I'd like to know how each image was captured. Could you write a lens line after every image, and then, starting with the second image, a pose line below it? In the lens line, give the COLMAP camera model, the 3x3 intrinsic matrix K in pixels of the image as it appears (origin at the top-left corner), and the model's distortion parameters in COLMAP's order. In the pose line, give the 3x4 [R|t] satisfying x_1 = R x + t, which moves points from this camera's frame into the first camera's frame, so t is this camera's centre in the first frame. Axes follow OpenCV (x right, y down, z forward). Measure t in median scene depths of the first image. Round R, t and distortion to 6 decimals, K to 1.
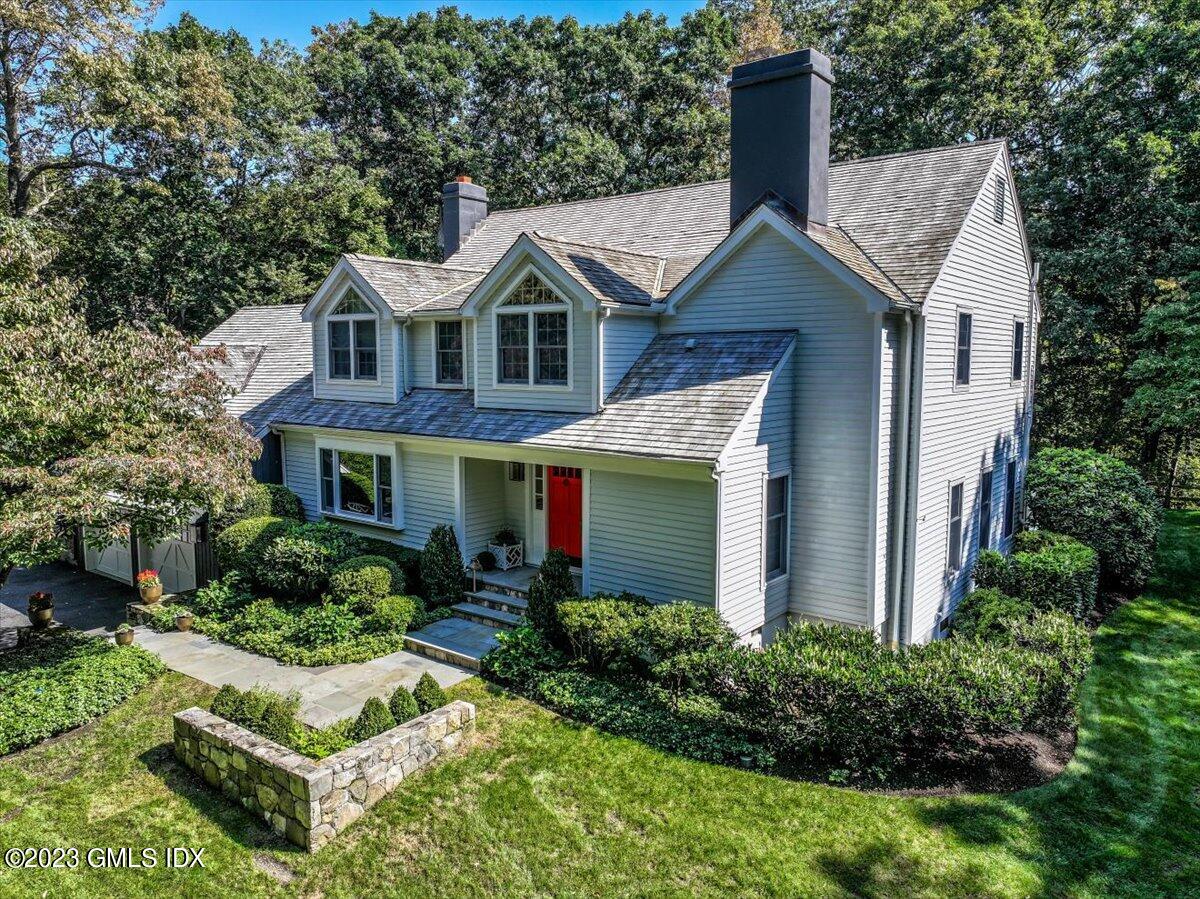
lens RADIAL K [[843.8, 0, 600.0], [0, 843.8, 449.5], [0, 0, 1]] dist [0.014207, 0.003248]
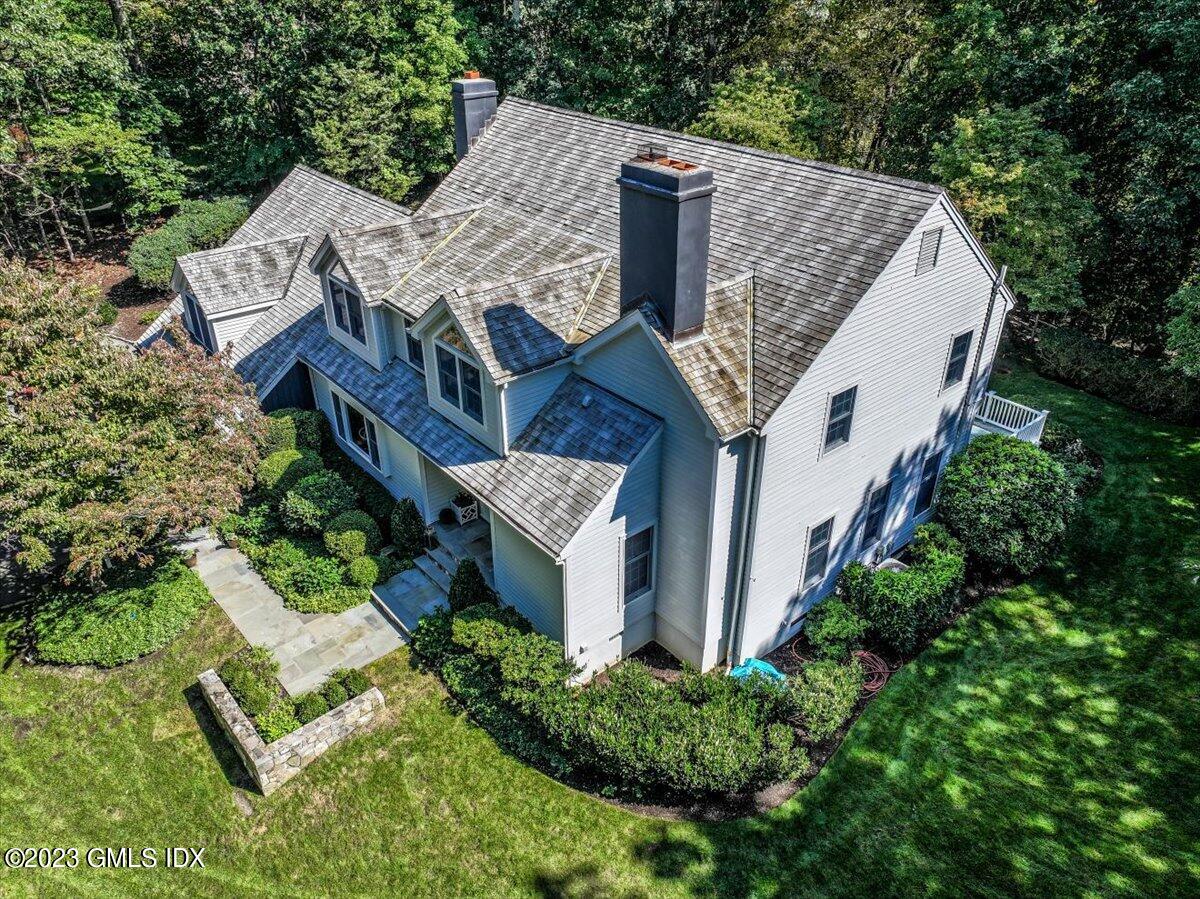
lens RADIAL K [[842.6, 0, 600.0], [0, 842.6, 449.5], [0, 0, 1]] dist [0.004430, 0.001783]
pose [[0.977551, 0.107733, -0.181072, 0.376991], [-0.021625, 0.906156, 0.422391, -0.610109], [0.209585, -0.408993, 0.888143, -0.038030]]
